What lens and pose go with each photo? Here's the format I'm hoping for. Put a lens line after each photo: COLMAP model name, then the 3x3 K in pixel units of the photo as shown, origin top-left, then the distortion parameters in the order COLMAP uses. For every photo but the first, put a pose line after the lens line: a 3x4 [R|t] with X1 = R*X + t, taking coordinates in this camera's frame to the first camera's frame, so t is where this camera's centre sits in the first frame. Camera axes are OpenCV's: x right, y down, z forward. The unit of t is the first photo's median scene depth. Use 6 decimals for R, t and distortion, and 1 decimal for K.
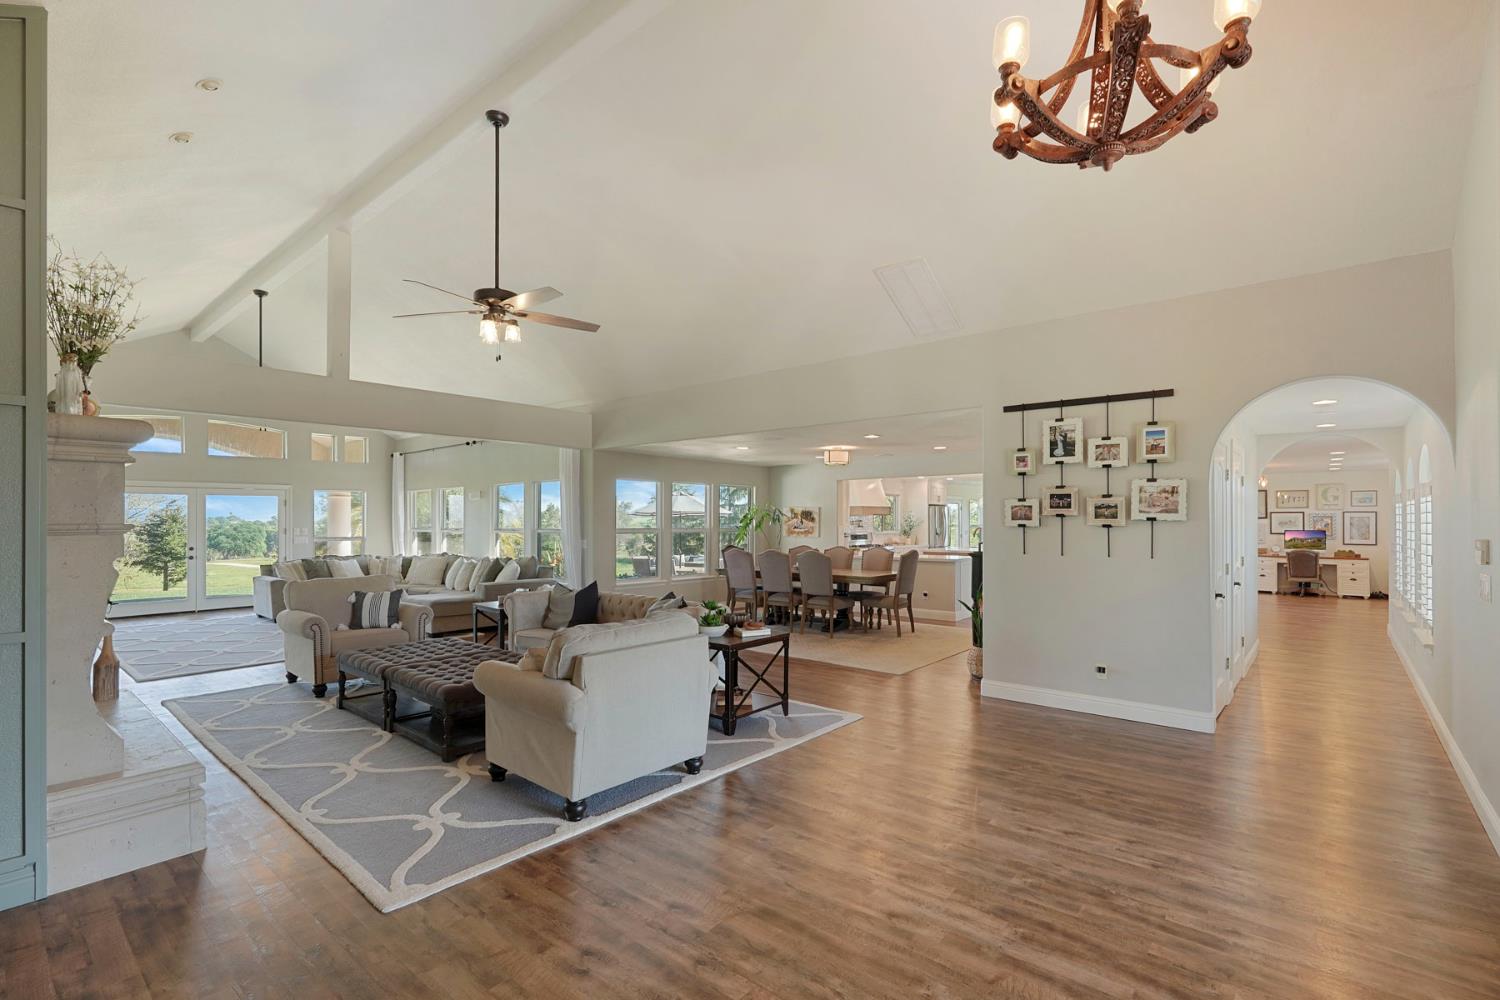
lens RADIAL K [[699.6, 0, 751.0], [0, 699.6, 516.1], [0, 0, 1]] dist [-0.000821, 0.000075]
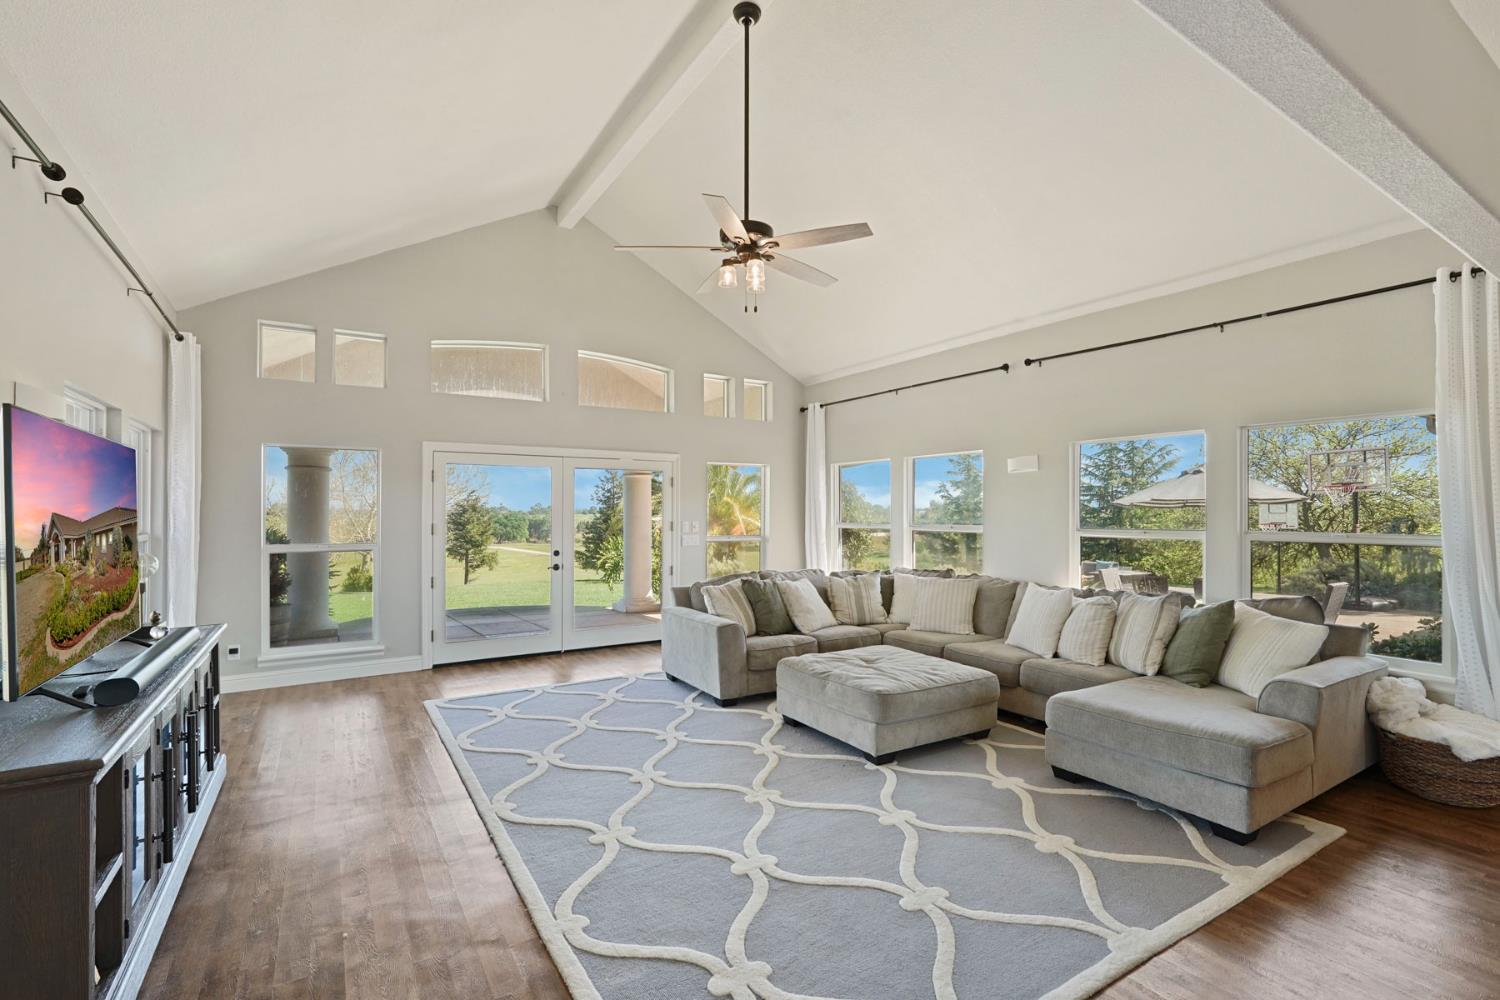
lens RADIAL K [[673.2, 0, 750.0], [0, 673.2, 500.0], [0, 0, 1]] dist [-0.001825, -0.000087]
pose [[0.960078, 0.001216, -0.279729, -0.437210], [-0.004781, 0.999916, -0.012060, 0.004965], [0.279691, 0.012916, 0.960003, 0.439180]]
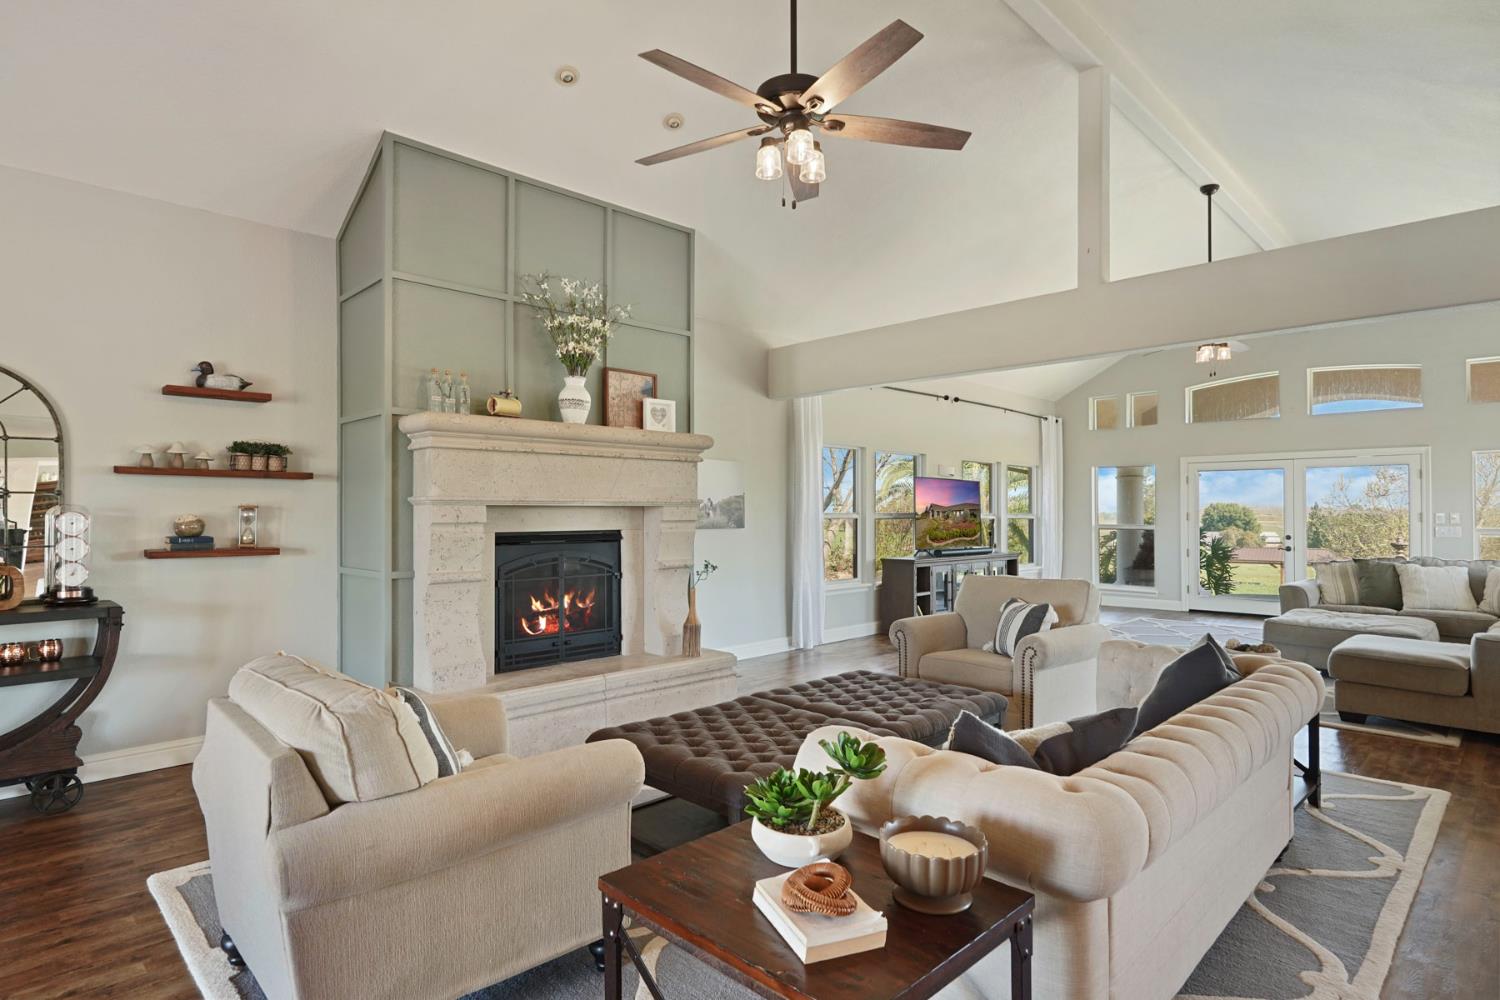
lens RADIAL K [[805.3, 0, 750.0], [0, 805.3, 500.0], [0, 0, 1]] dist [-0.002145, -0.000242]
pose [[-0.062464, -0.011650, -0.997979, 0.125555], [0.005517, 0.999913, -0.012018, 0.011704], [0.998032, -0.006256, -0.062394, 0.432083]]
